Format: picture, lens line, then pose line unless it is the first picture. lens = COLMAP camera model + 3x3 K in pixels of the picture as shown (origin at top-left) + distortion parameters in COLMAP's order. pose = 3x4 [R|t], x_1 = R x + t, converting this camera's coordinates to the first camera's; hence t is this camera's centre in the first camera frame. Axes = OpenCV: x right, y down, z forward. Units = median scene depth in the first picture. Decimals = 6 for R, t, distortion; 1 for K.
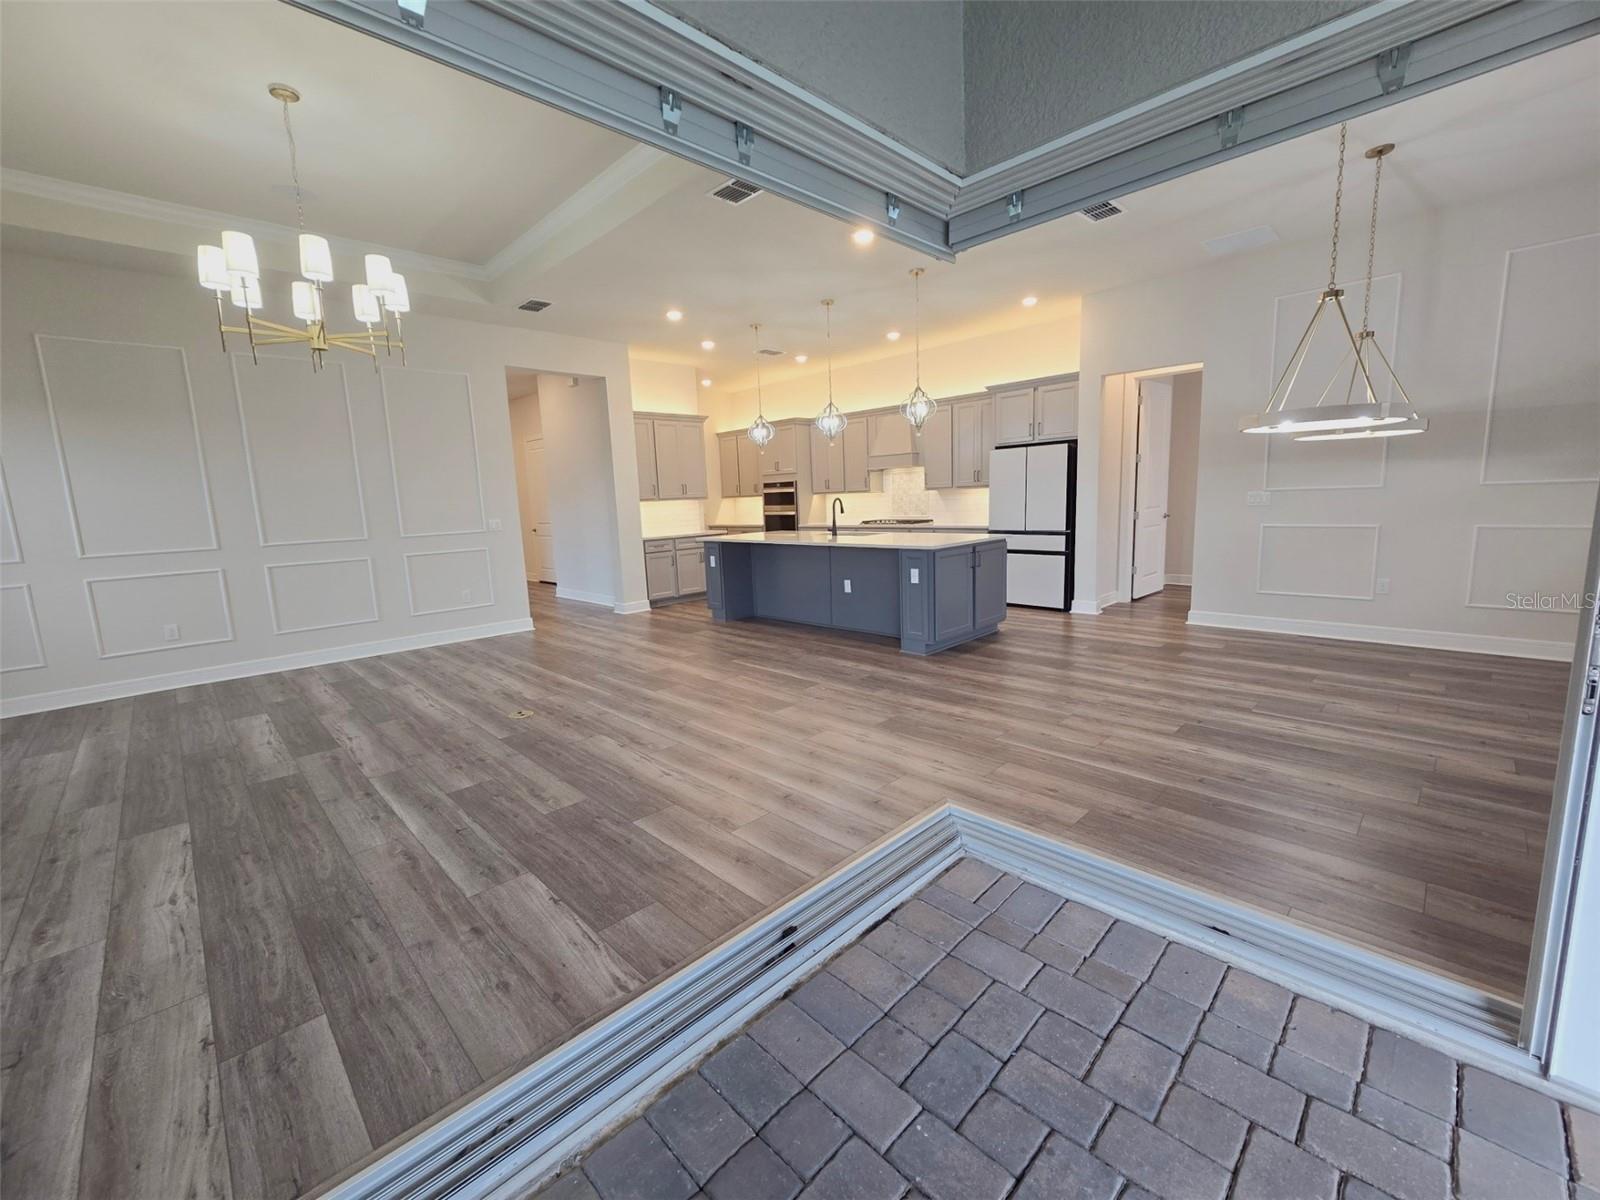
lens RADIAL K [[655.4, 0, 799.9], [0, 655.4, 594.2], [0, 0, 1]] dist [-0.003794, 0.001070]
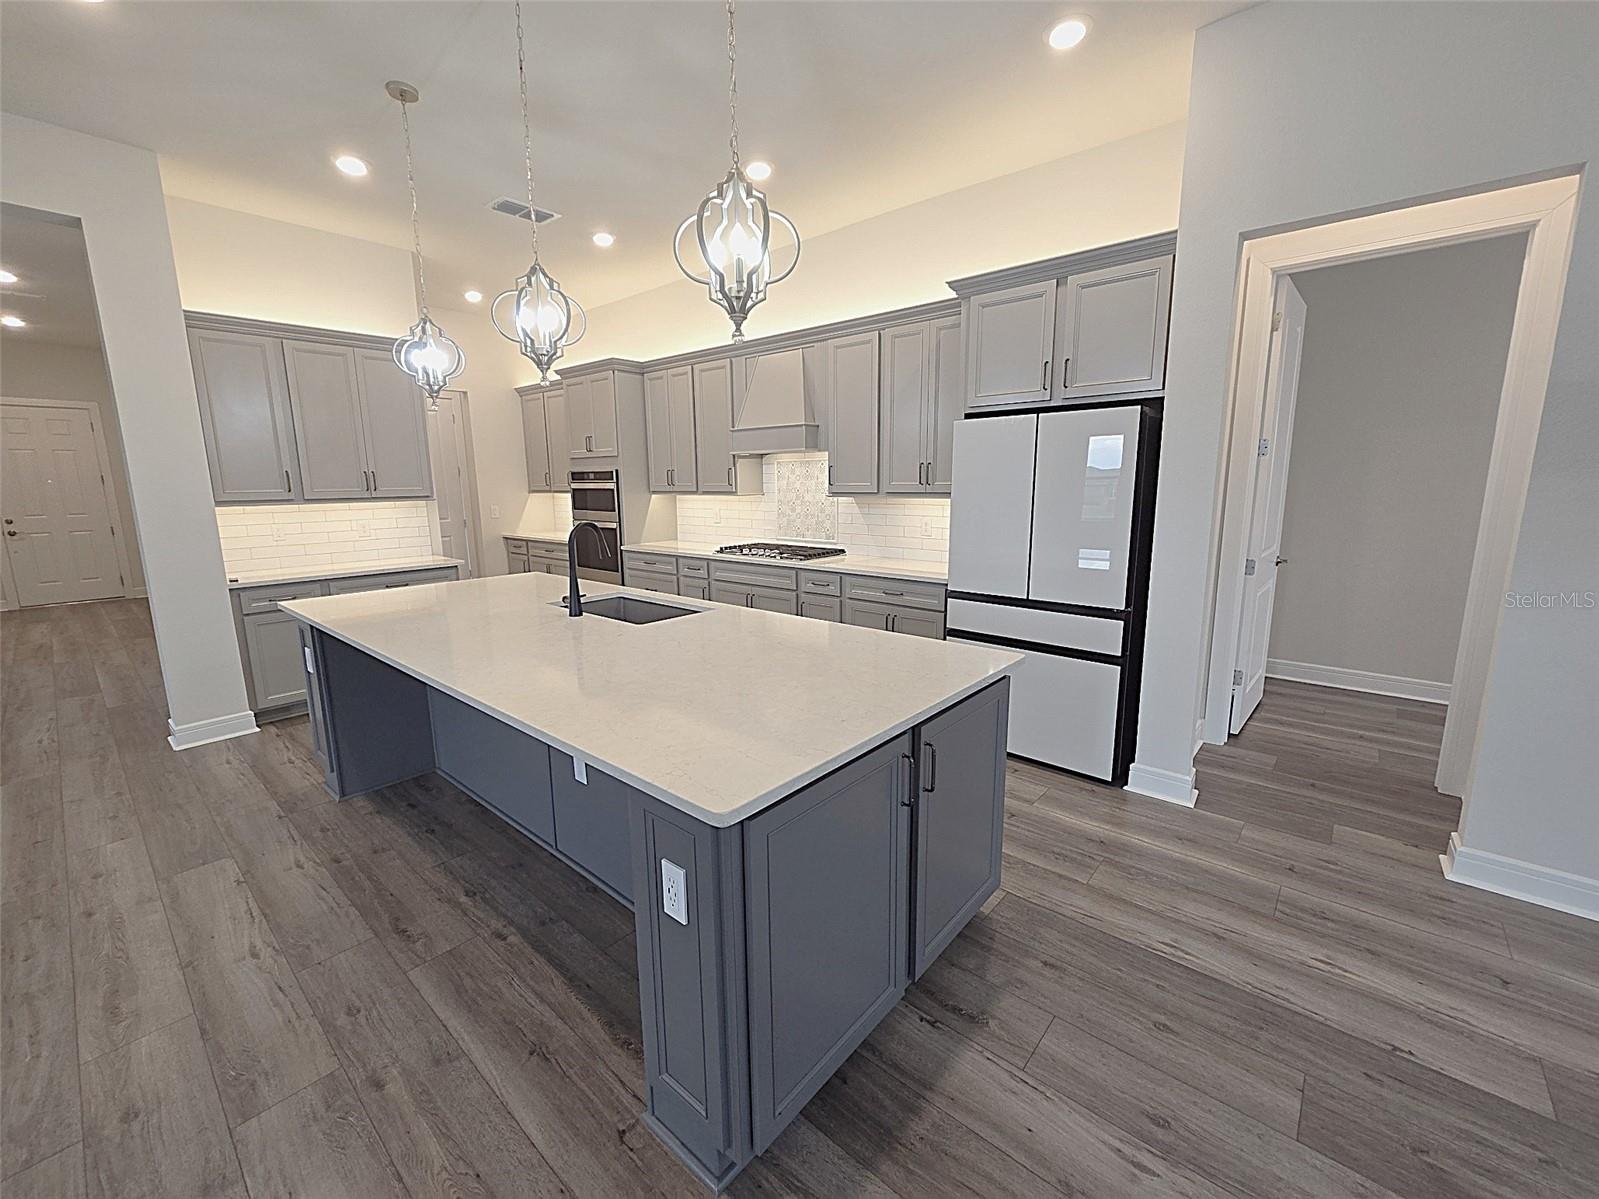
lens RADIAL K [[655.0, 0, 800.0], [0, 655.0, 591.9], [0, 0, 1]] dist [-0.003794, 0.001070]
pose [[0.996413, 0.015376, 0.083217, 0.134151], [-0.016880, 0.999706, 0.017393, -0.096854], [-0.082925, -0.018736, 0.996380, 0.506242]]
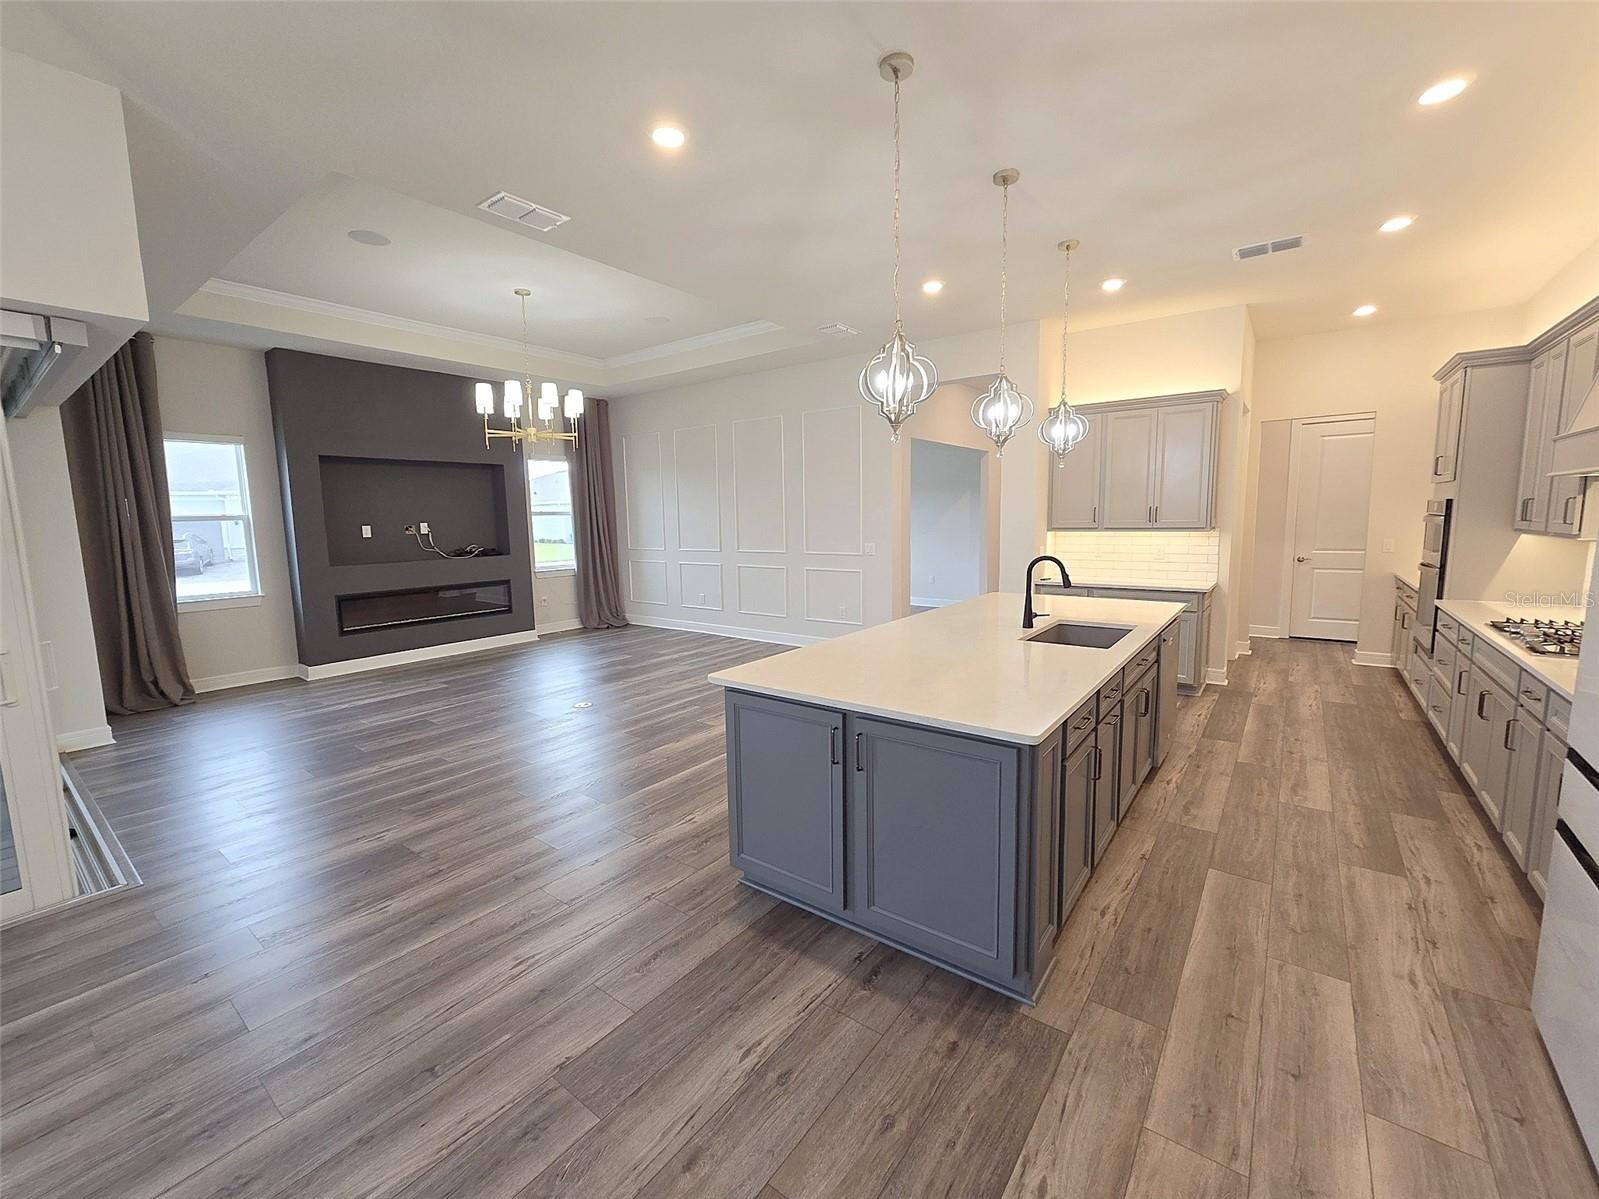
lens RADIAL K [[655.0, 0, 803.3], [0, 655.0, 593.0], [0, 0, 1]] dist [-0.003794, 0.001070]
pose [[0.144573, 0.154822, -0.977307, 0.452954], [-0.133874, 0.981662, 0.135708, -0.139586], [0.980396, 0.111216, 0.162649, 0.634268]]
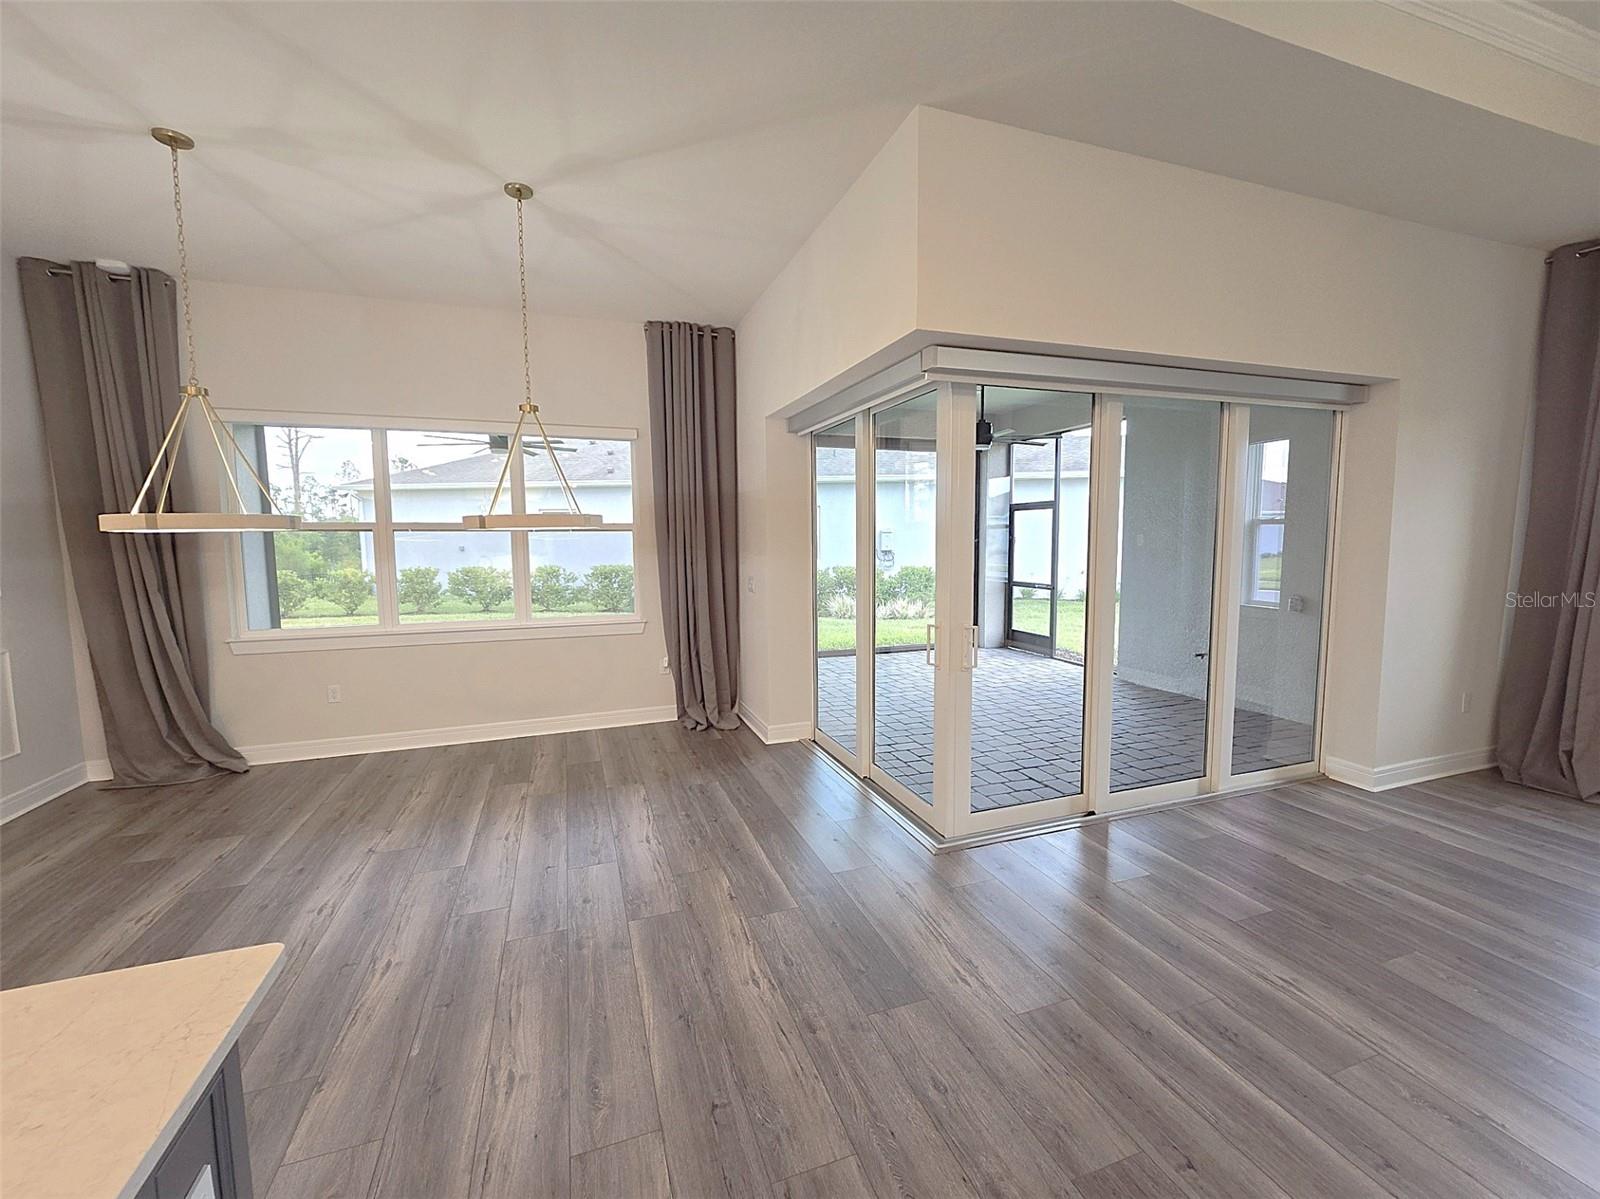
lens RADIAL K [[655.4, 0, 794.7], [0, 655.4, 593.3], [0, 0, 1]] dist [-0.003794, 0.001070]
pose [[-0.903543, 0.010403, 0.428370, -0.013521], [0.107698, 0.973127, 0.203531, -0.128299], [-0.414741, 0.230034, -0.880383, 0.700039]]
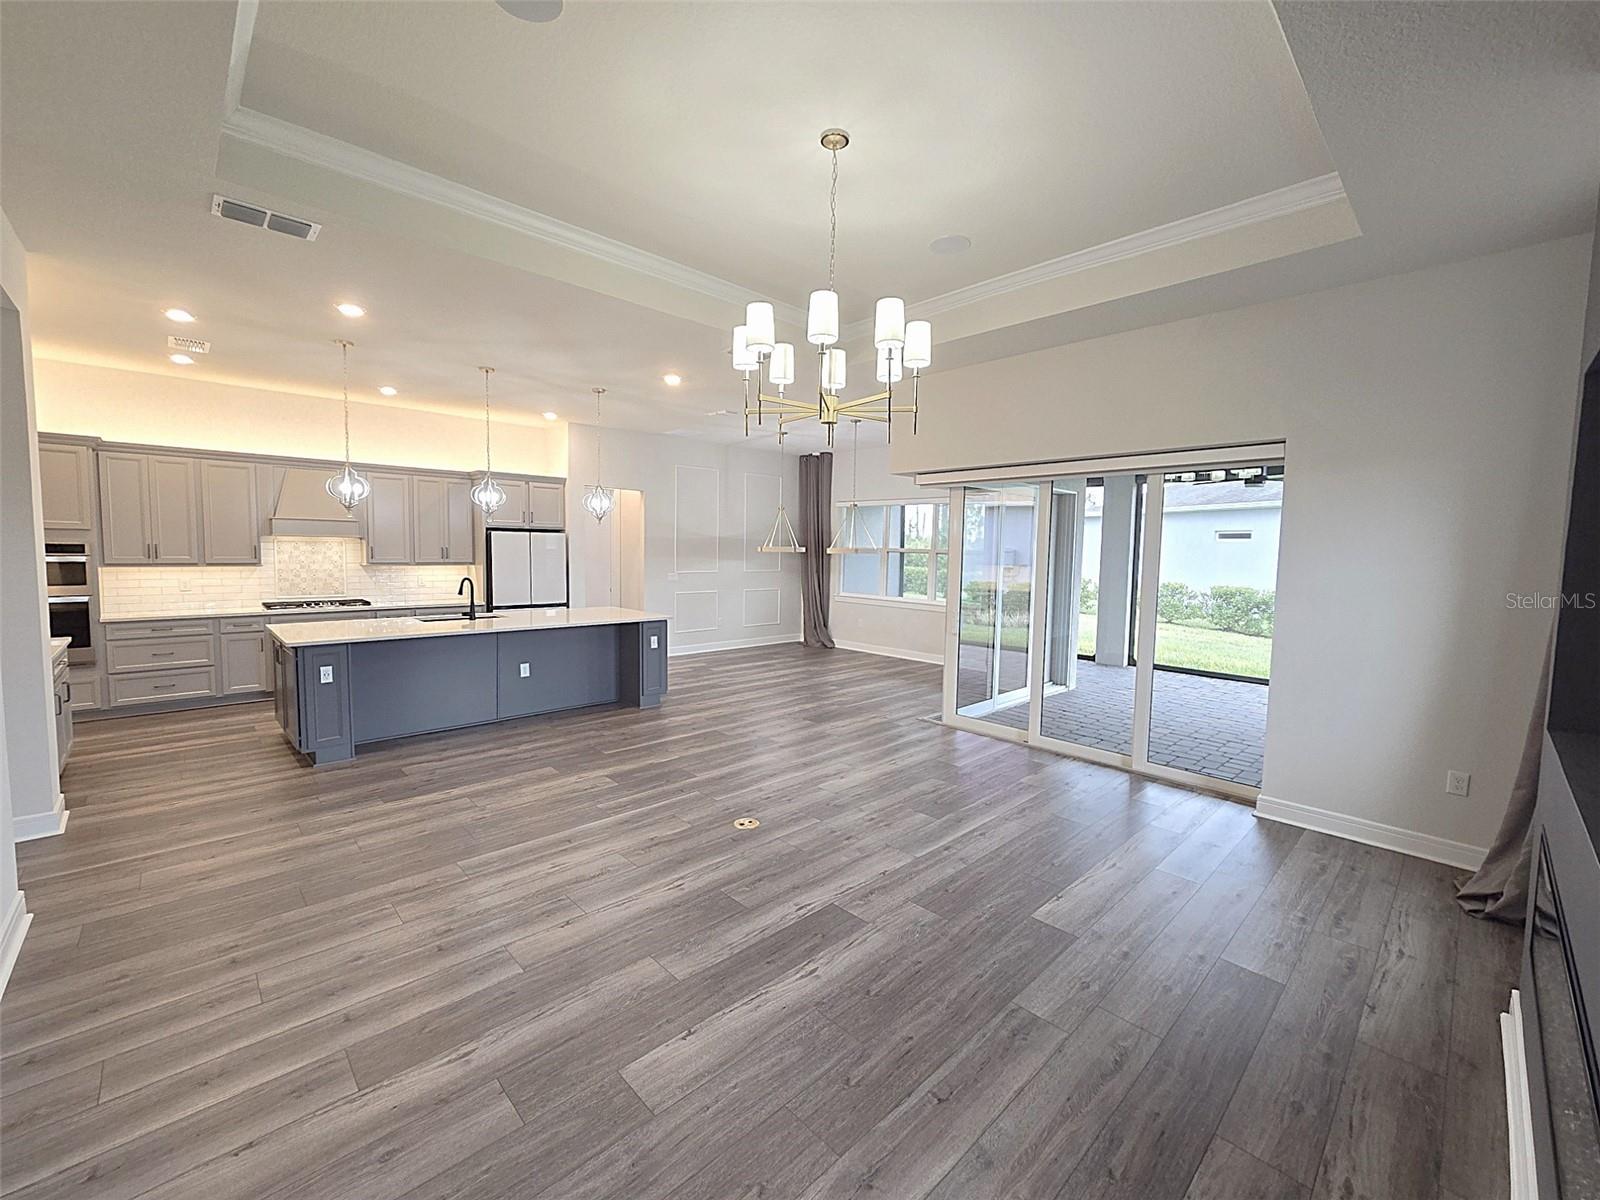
lens RADIAL K [[655.4, 0, 798.3], [0, 655.4, 594.6], [0, 0, 1]] dist [-0.003794, 0.001070]
pose [[0.013315, -0.033686, 0.999344, -0.709747], [0.129463, 0.991078, 0.031682, -0.081143], [-0.991495, 0.128957, 0.017558, 0.466829]]
